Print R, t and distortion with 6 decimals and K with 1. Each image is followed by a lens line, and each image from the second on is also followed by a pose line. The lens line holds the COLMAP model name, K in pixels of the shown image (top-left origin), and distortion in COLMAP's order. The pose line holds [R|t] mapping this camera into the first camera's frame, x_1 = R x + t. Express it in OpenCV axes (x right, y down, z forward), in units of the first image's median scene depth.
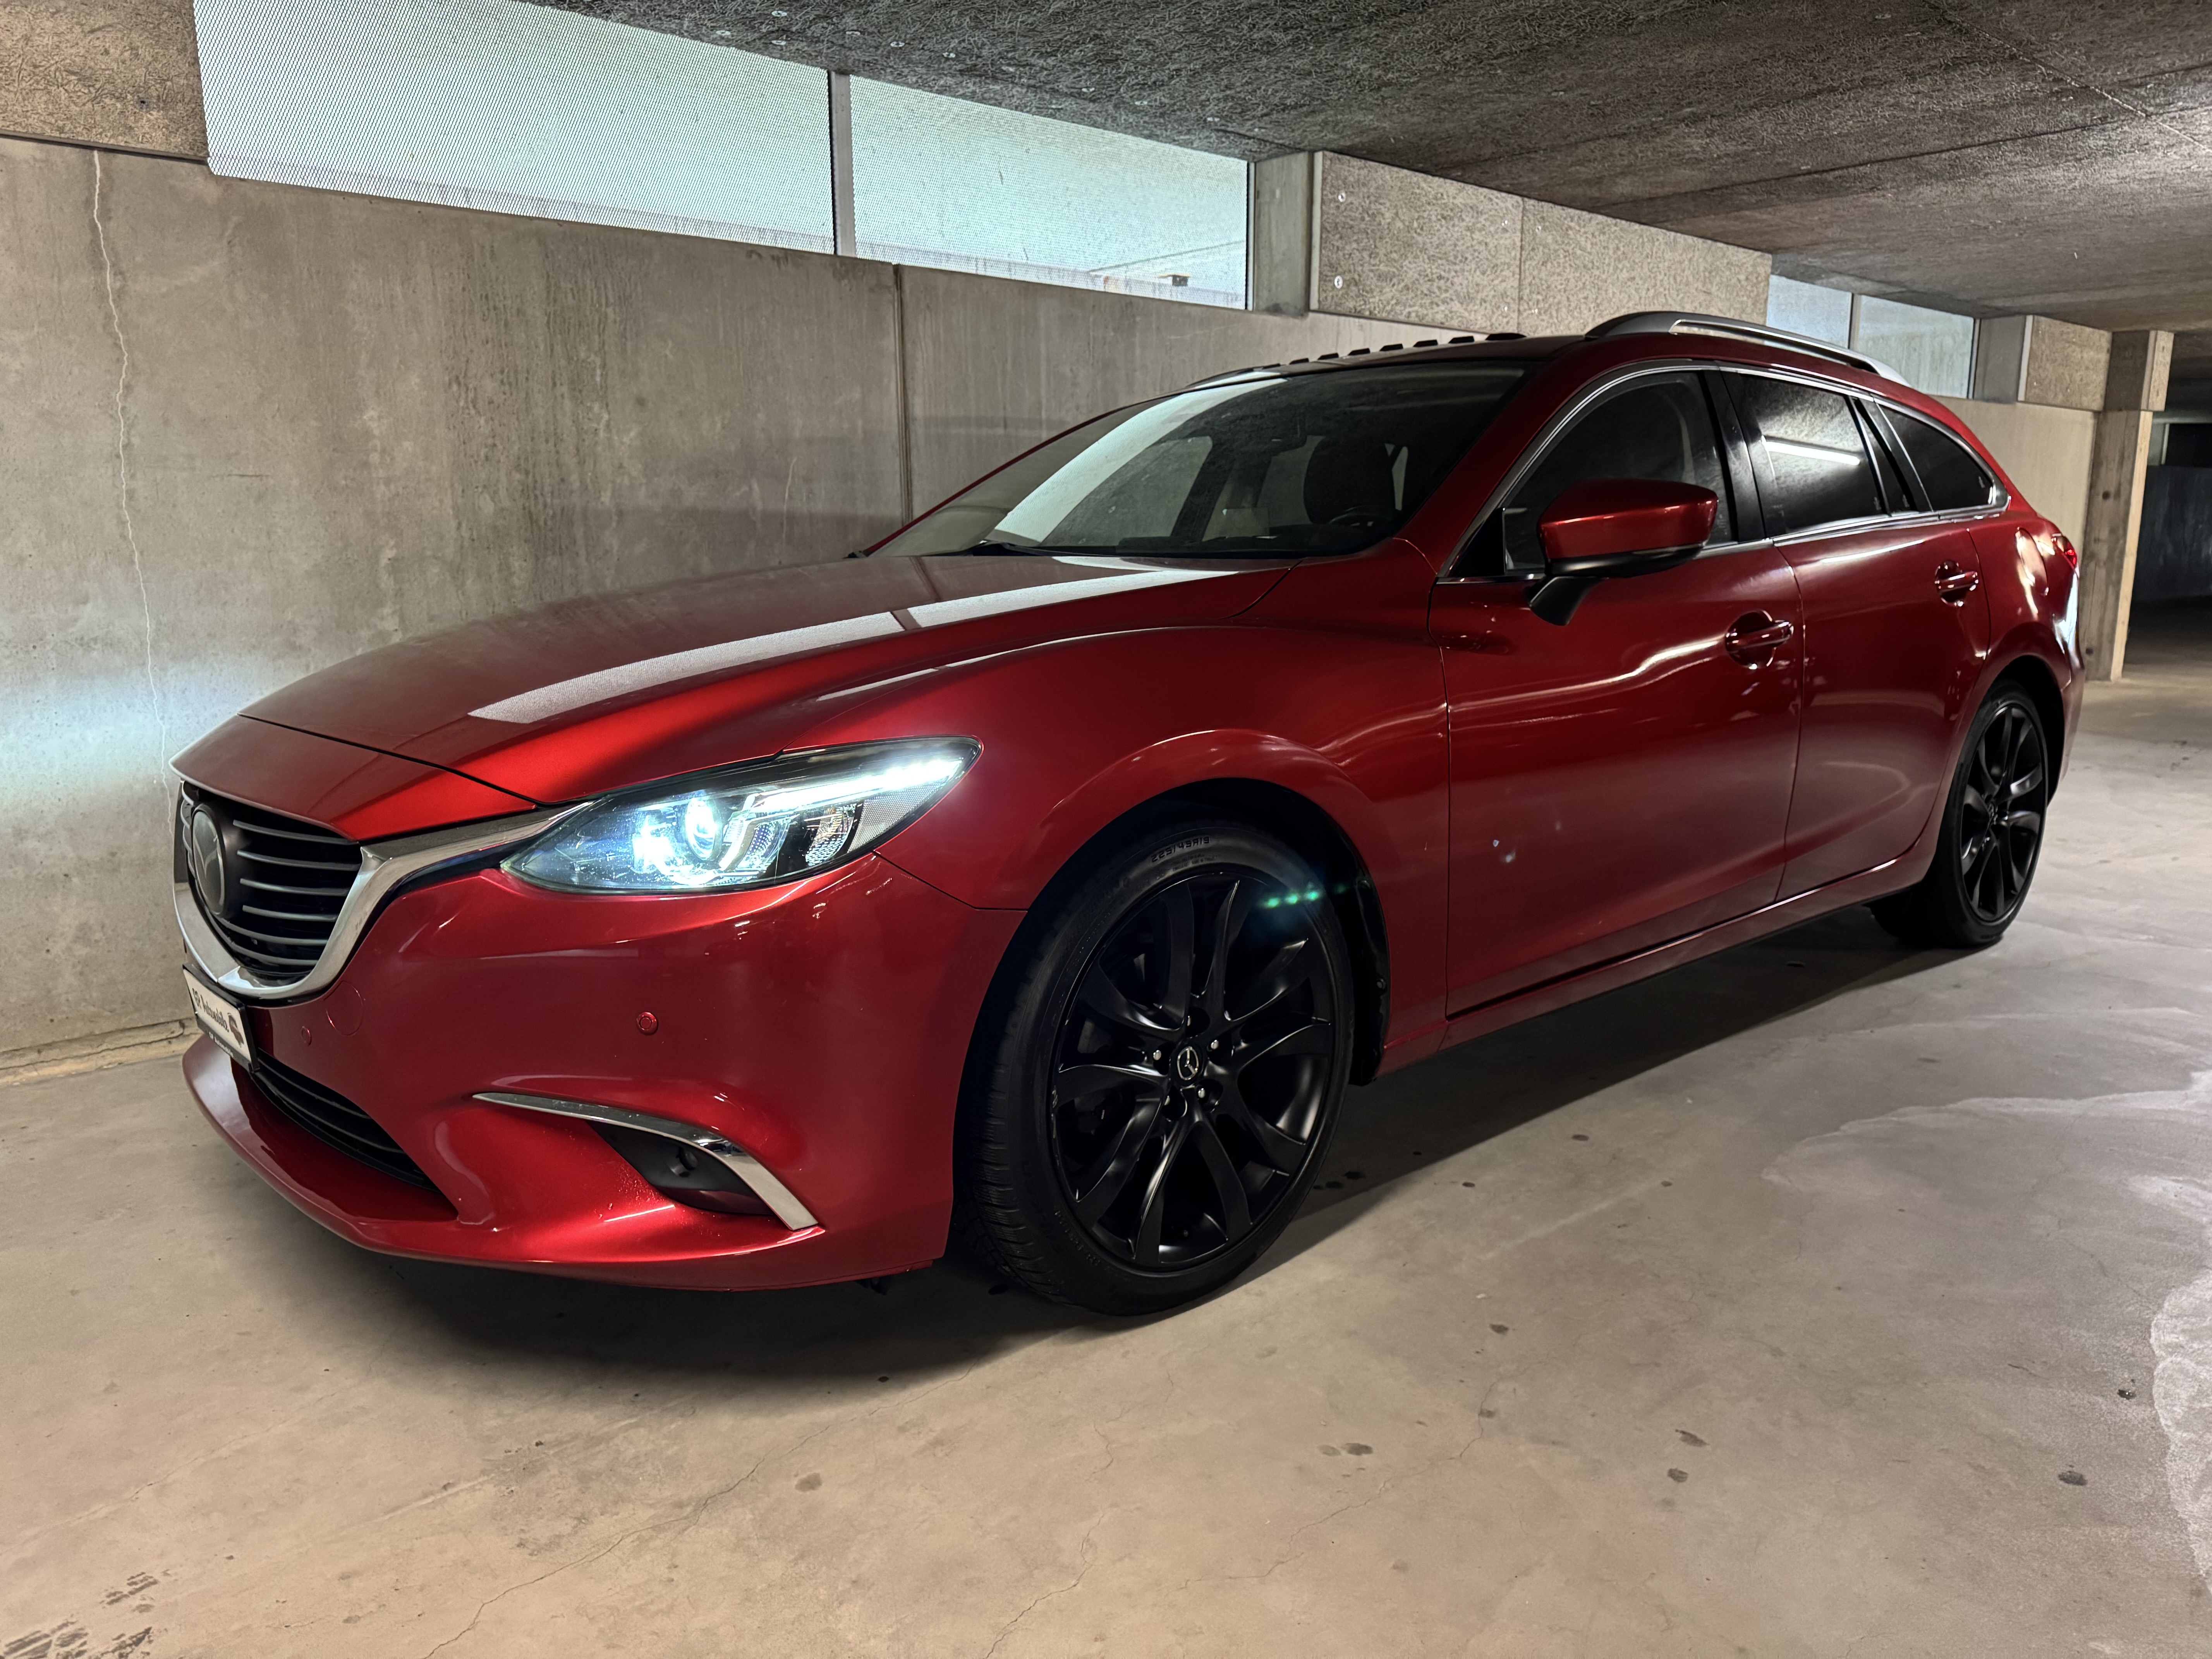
lens RADIAL K [[1569.1, 0, 1105.9], [0, 1569.1, 825.3], [0, 0, 1]] dist [0.011374, -0.015496]
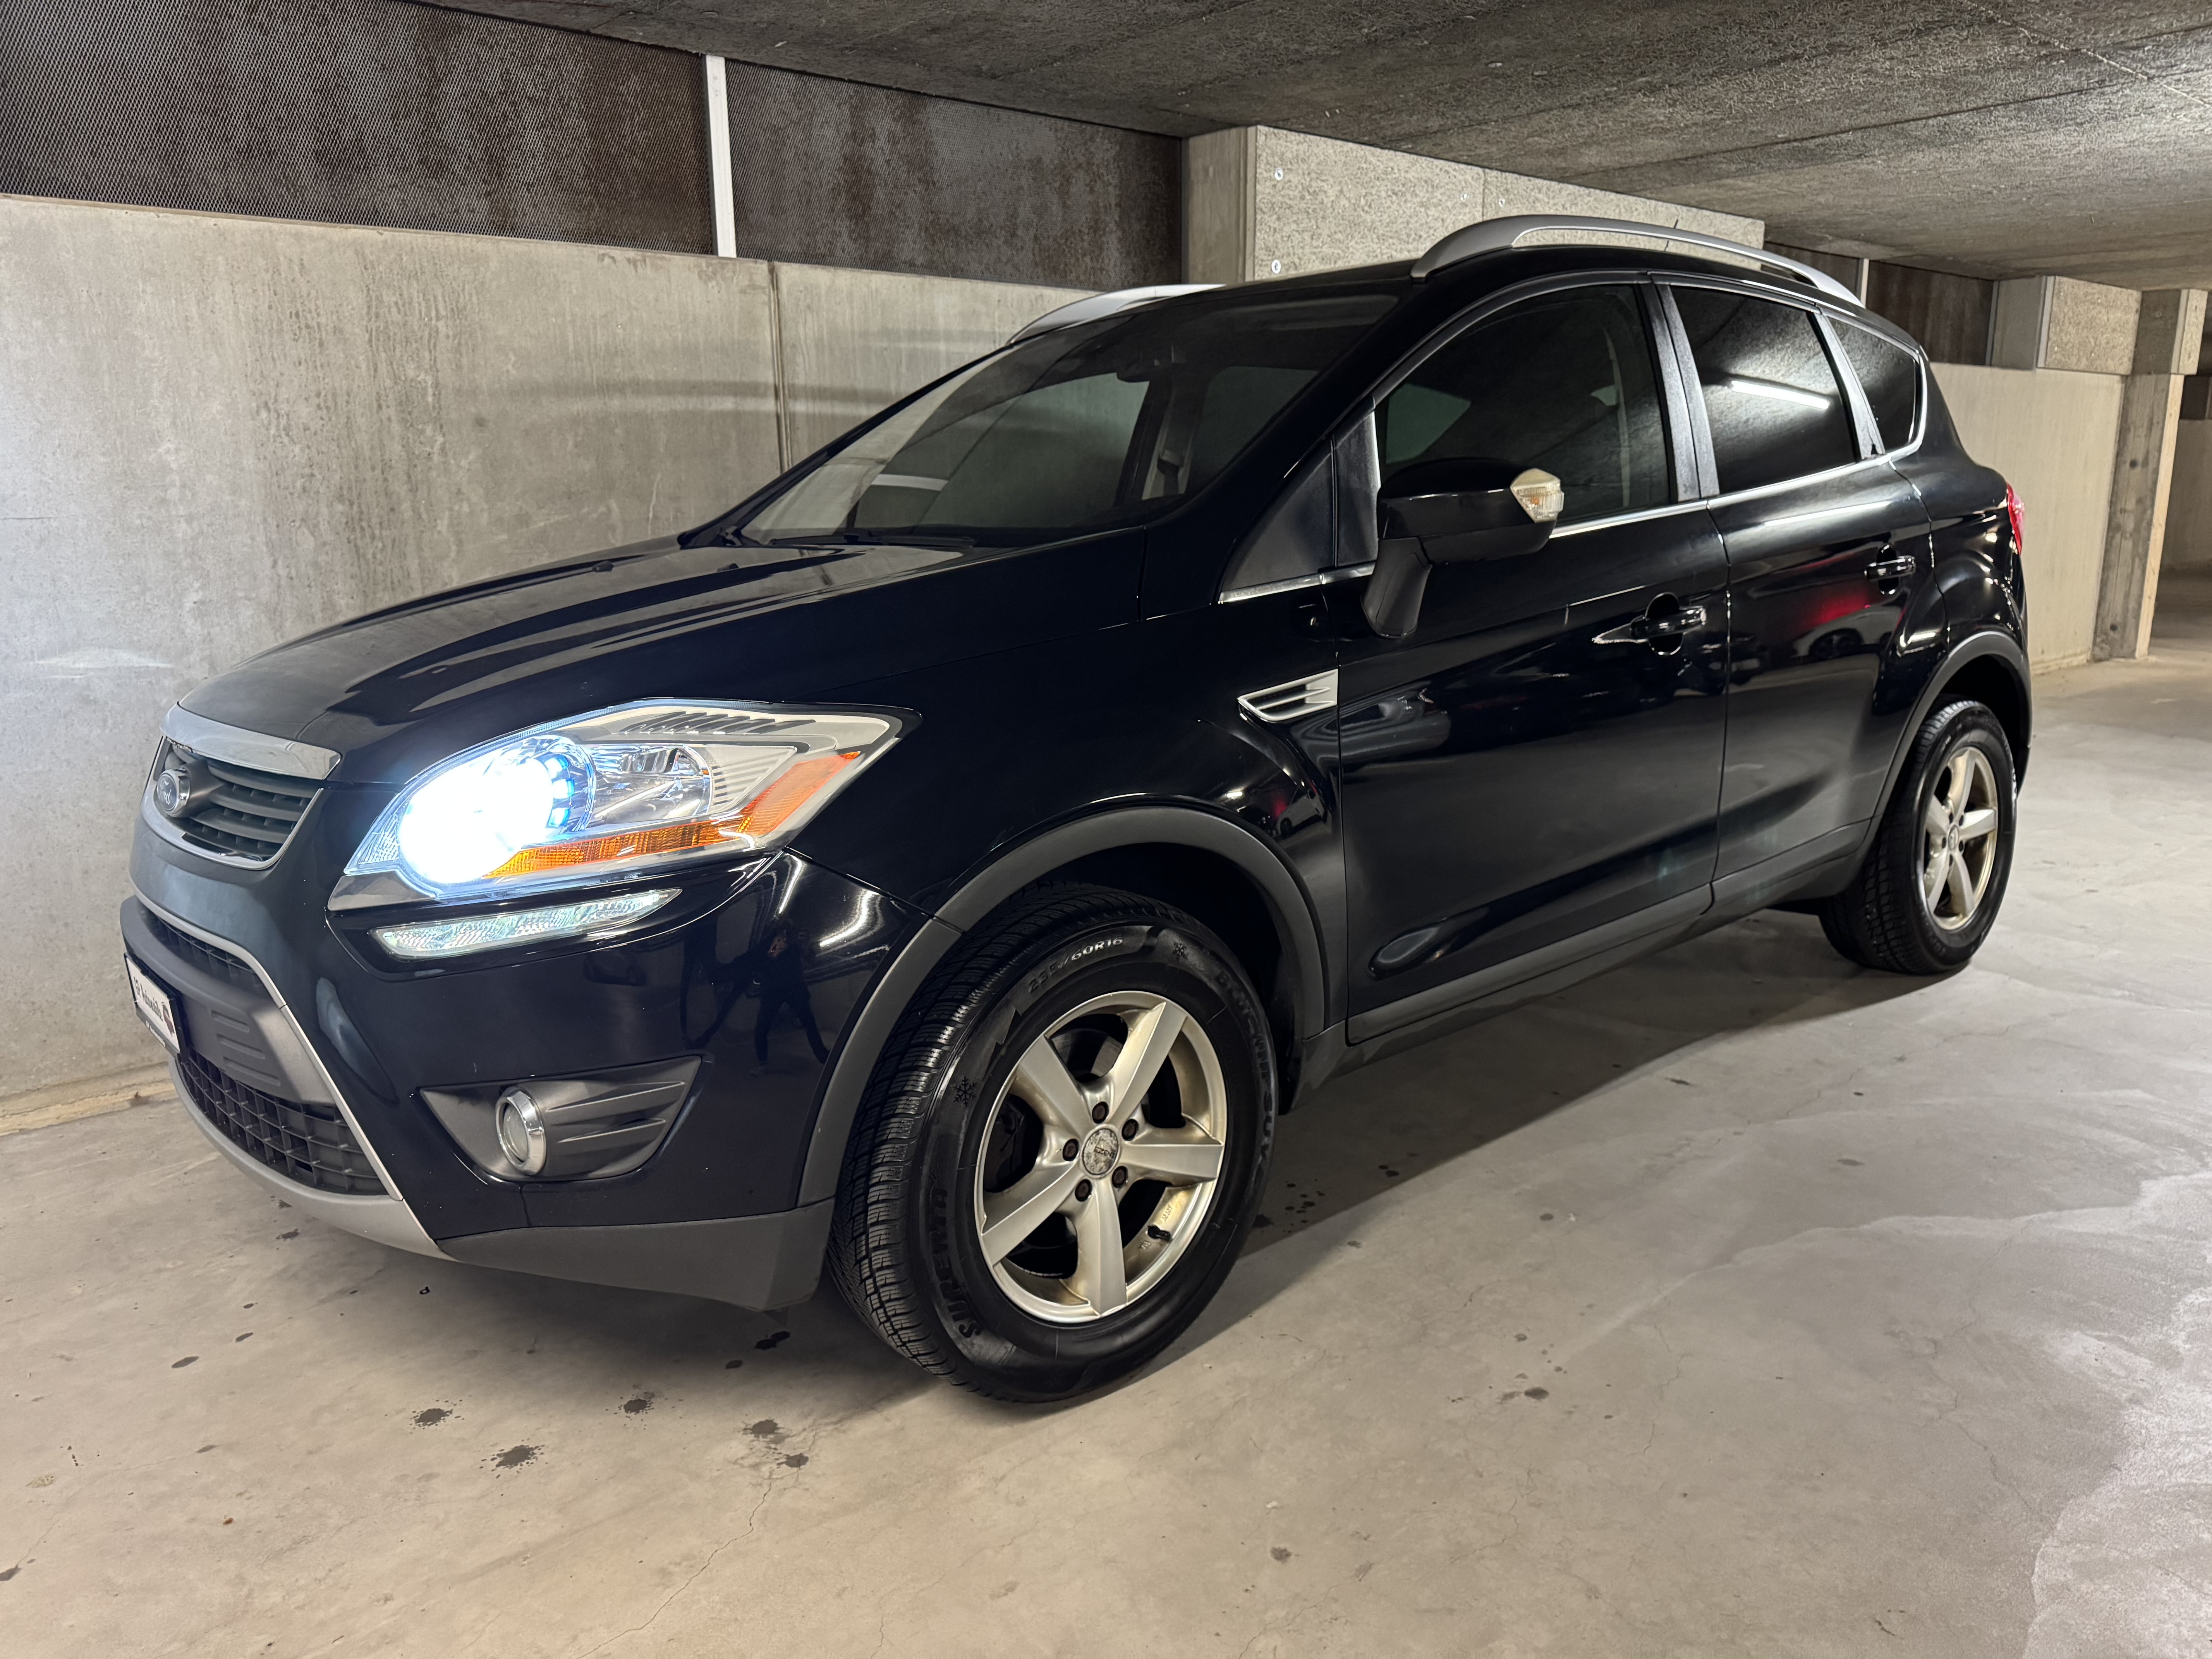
lens RADIAL K [[1576.0, 0, 1105.7], [0, 1576.0, 827.3], [0, 0, 1]] dist [0.005339, -0.009406]
pose [[0.999774, -0.003687, -0.020955, 0.091087], [0.004298, 0.999564, 0.029202, -0.056410], [0.020838, -0.029285, 0.999354, 0.072051]]
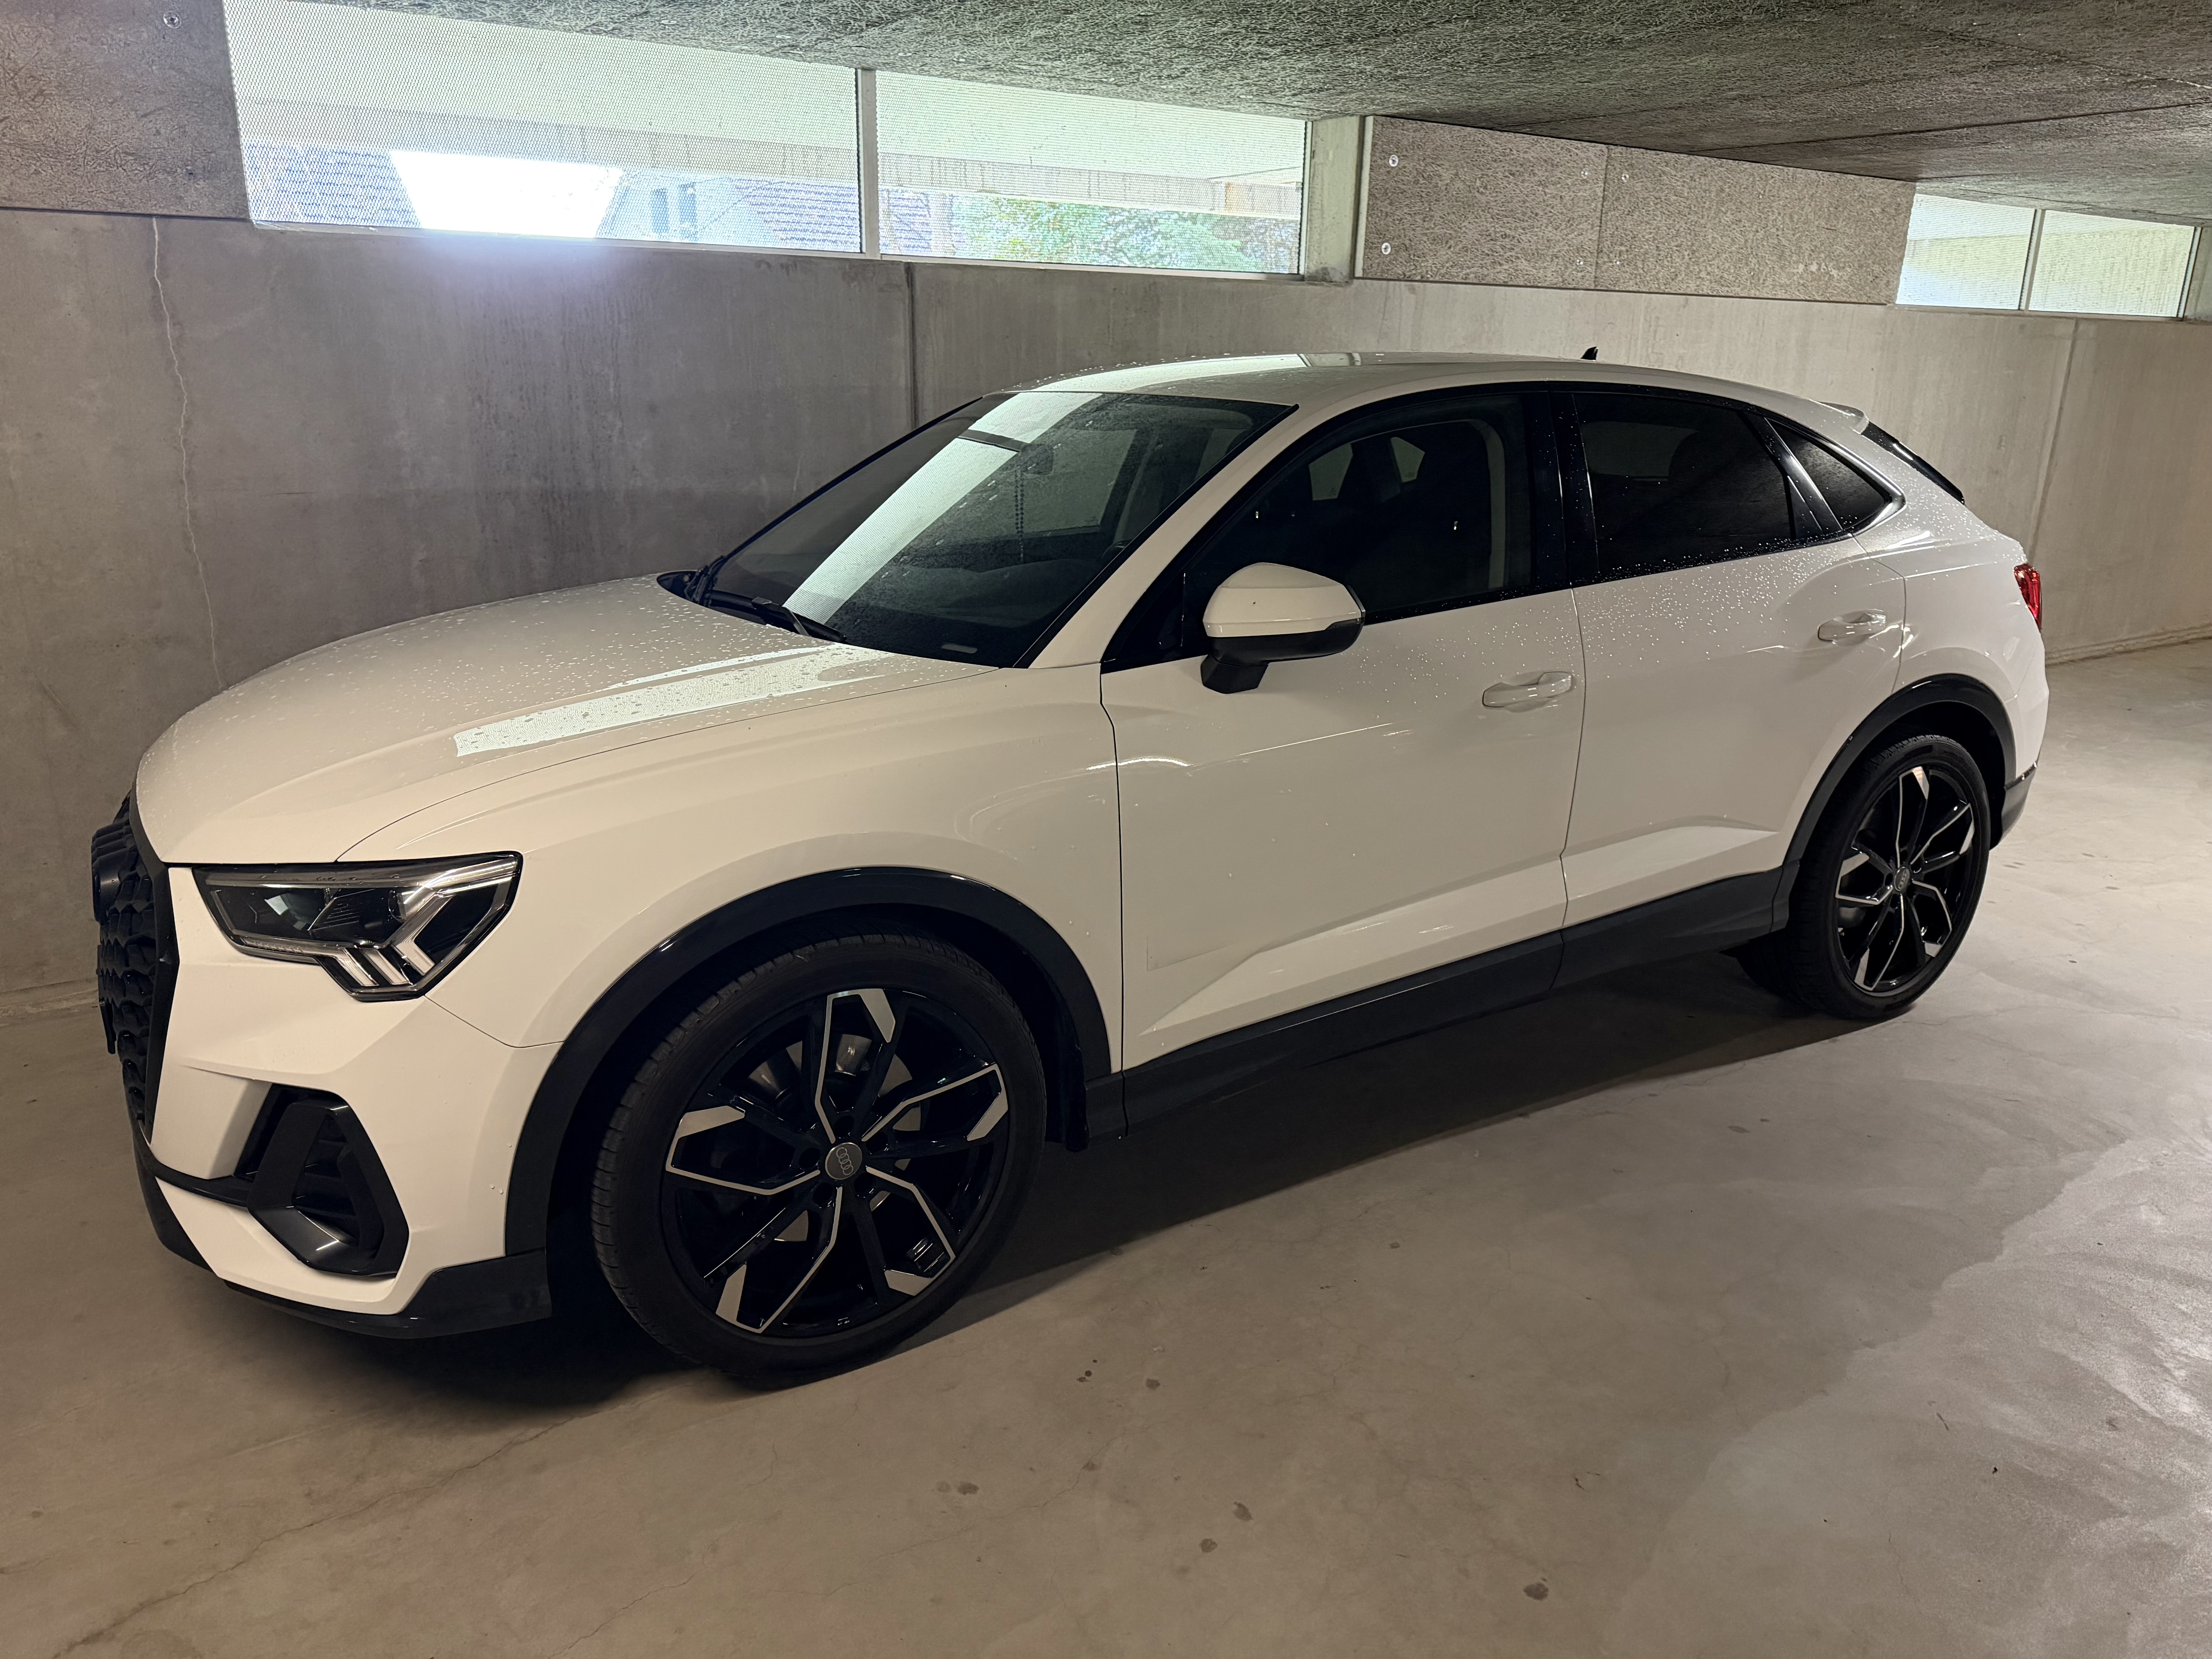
lens RADIAL K [[1573.2, 0, 1104.7], [0, 1573.2, 826.4], [0, 0, 1]] dist [0.006456, -0.012589]
pose [[0.988614, 0.062528, -0.136871, 0.183353], [-0.047659, 0.992861, 0.109341, -0.115763], [0.142730, -0.101573, 0.984536, -0.063471]]
